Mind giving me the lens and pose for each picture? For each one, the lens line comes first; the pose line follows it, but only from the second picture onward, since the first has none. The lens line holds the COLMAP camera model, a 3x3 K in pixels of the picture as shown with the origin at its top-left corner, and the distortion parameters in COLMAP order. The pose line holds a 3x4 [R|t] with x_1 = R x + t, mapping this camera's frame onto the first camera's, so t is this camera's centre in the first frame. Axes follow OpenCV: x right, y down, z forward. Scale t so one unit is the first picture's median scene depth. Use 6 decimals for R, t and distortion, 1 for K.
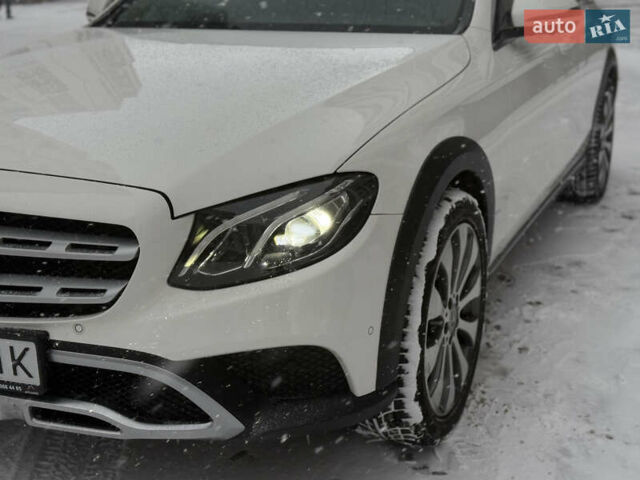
lens RADIAL K [[842.6, 0, 320.0], [0, 842.6, 240.0], [0, 0, 1]] dist [0.080506, -0.110024]
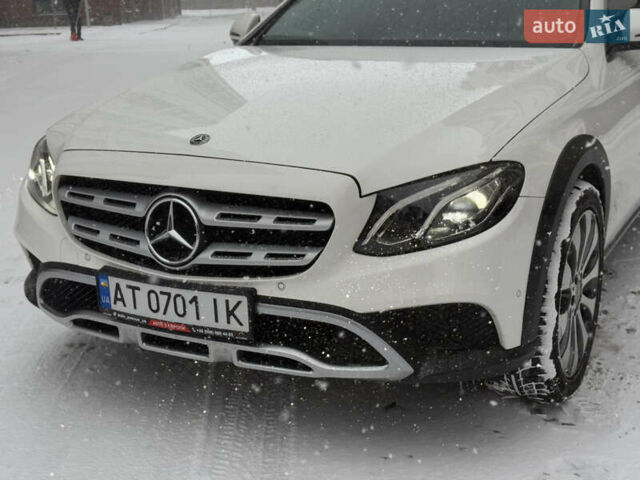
lens RADIAL K [[842.6, 0, 320.0], [0, 842.6, 240.0], [0, 0, 1]] dist [0.080506, -0.110024]
pose [[0.997502, 0.010408, -0.069866, -0.128653], [-0.011894, 0.999711, -0.020881, 0.055869], [0.069629, 0.021659, 0.997338, -0.202468]]
